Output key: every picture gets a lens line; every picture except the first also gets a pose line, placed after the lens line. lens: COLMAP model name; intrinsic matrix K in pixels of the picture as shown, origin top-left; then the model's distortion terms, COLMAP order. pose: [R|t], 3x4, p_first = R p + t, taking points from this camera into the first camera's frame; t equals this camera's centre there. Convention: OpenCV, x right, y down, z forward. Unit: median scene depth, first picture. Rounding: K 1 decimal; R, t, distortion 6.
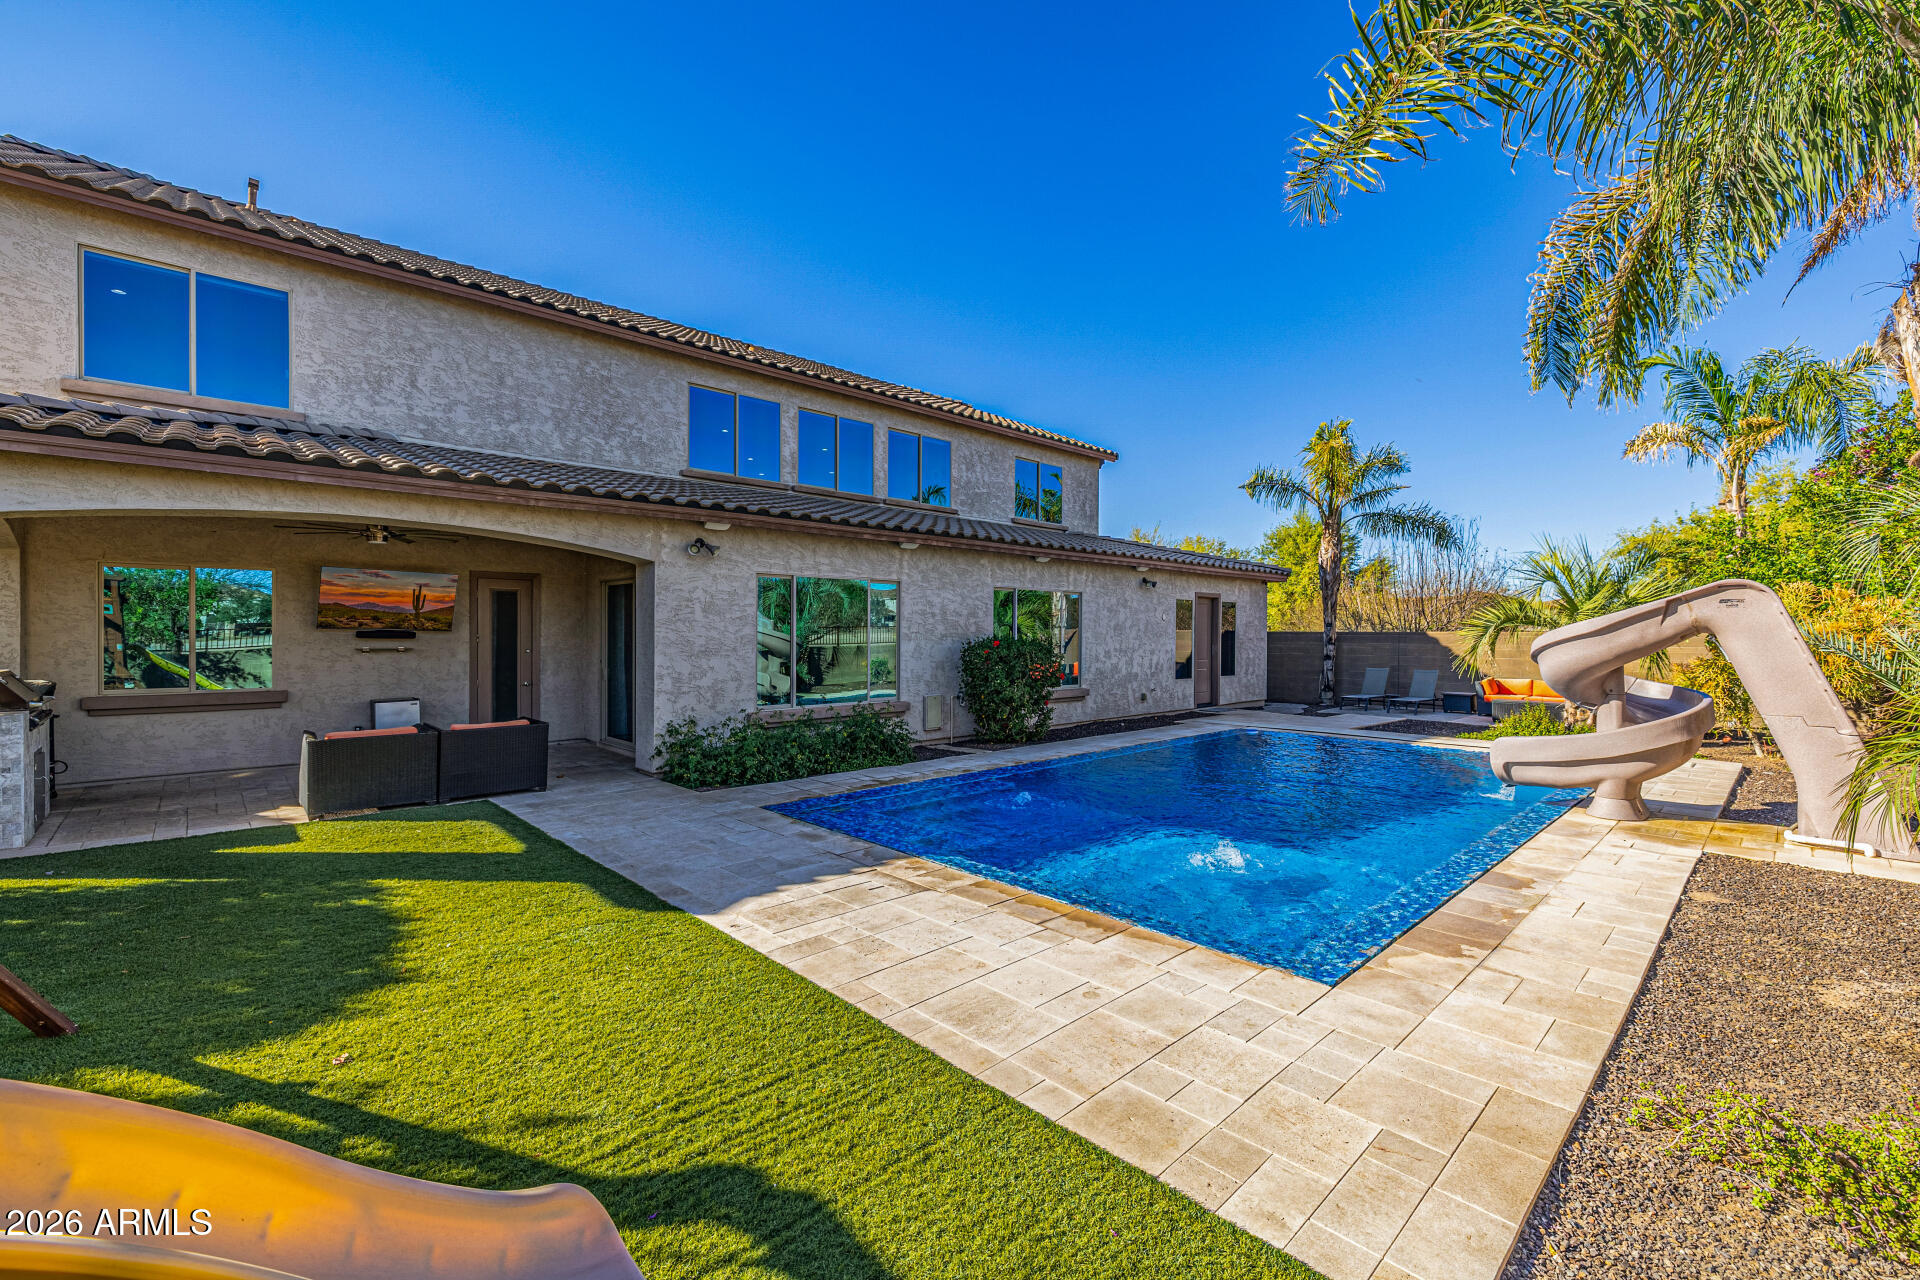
lens RADIAL K [[801.5, 0, 965.1], [0, 801.5, 635.7], [0, 0, 1]] dist [0.002205, -0.000950]
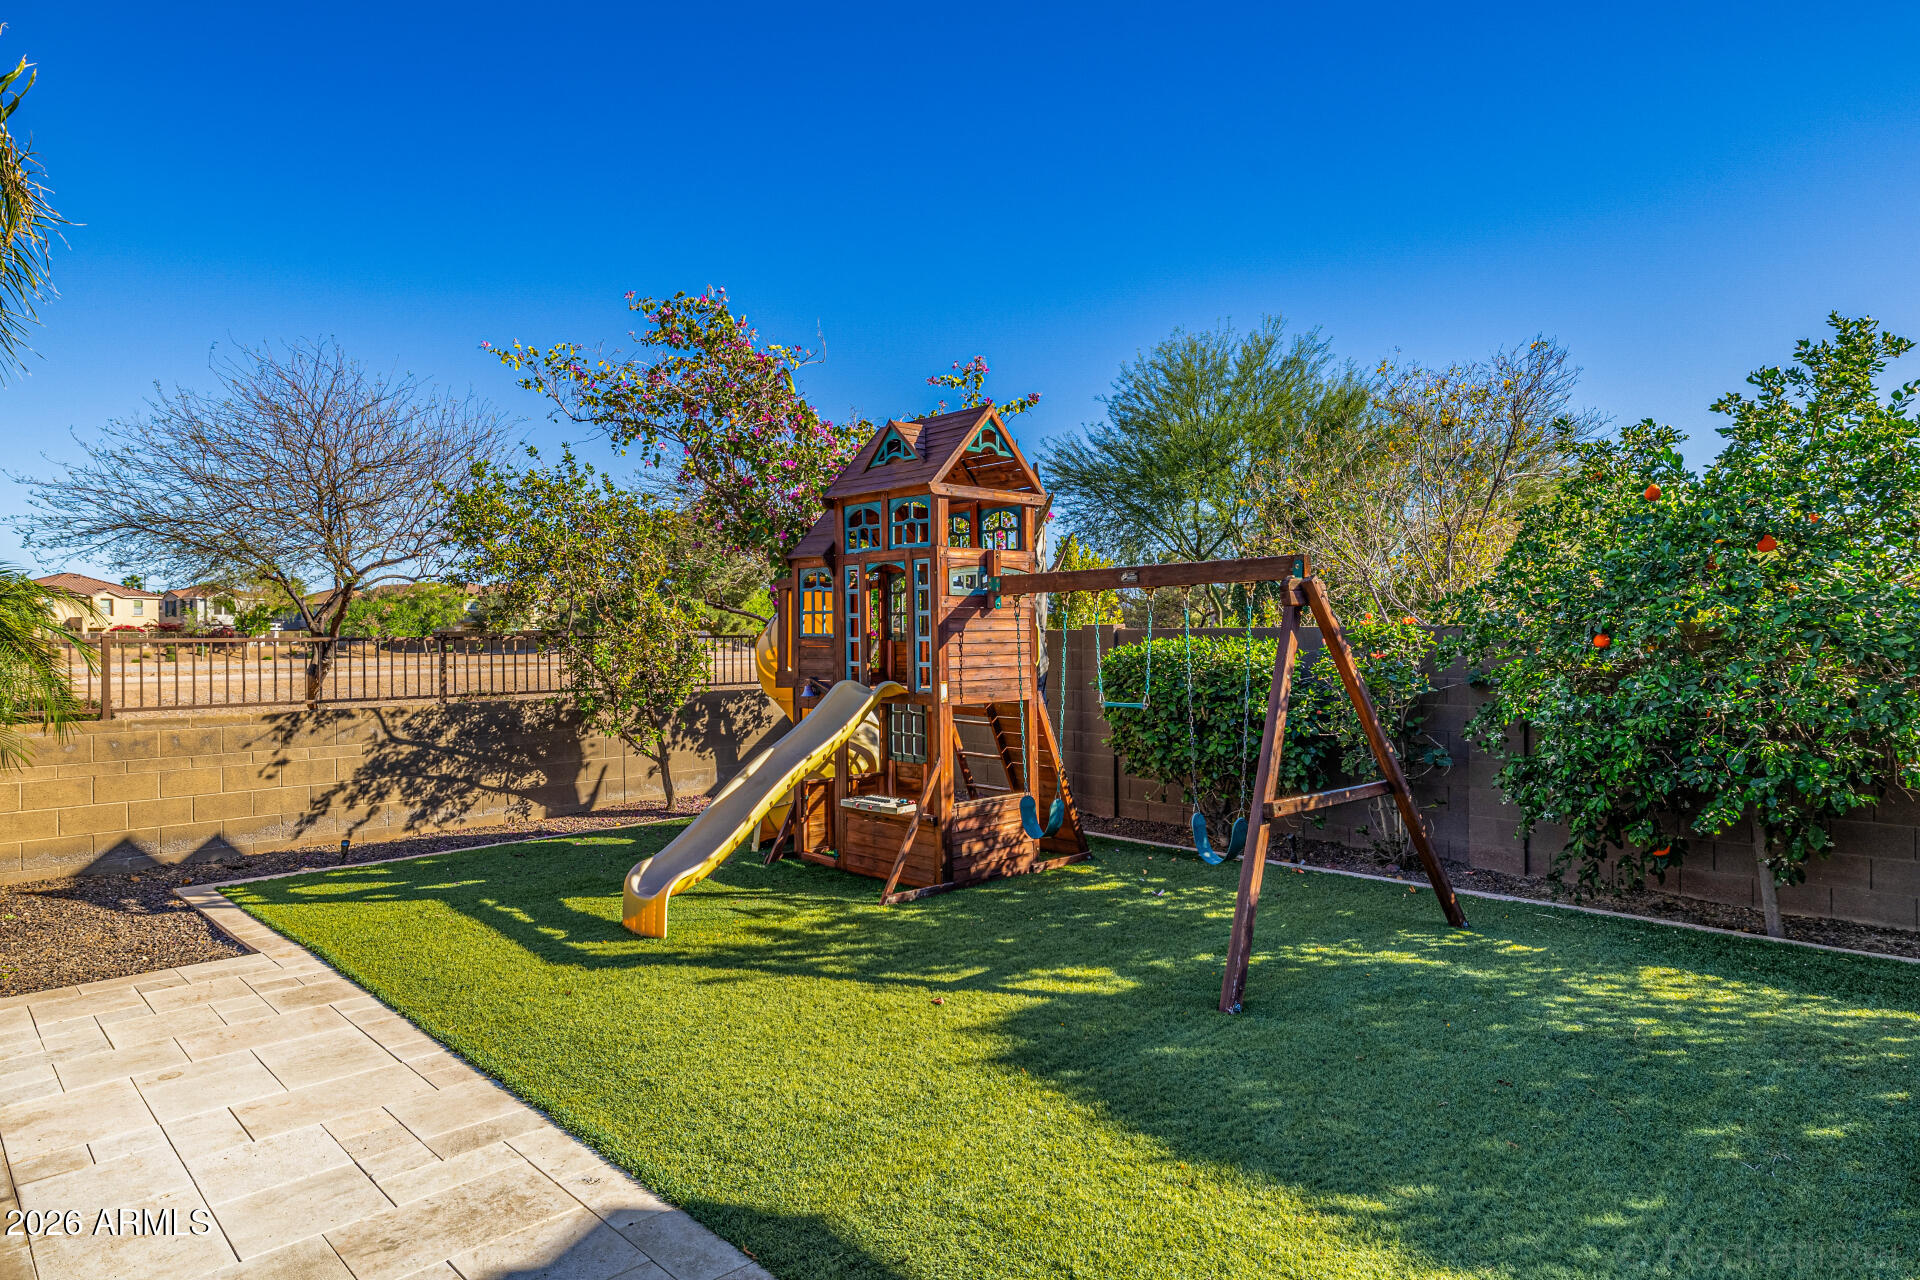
lens RADIAL K [[1092.3, 0, 975.3], [0, 1092.3, 636.2], [0, 0, 1]] dist [0.005009, 0.001173]
pose [[-0.999393, 0.009188, -0.033605, -0.247921], [0.009303, 0.999951, -0.003269, -0.005546], [0.033574, -0.003580, -0.999430, 0.824036]]
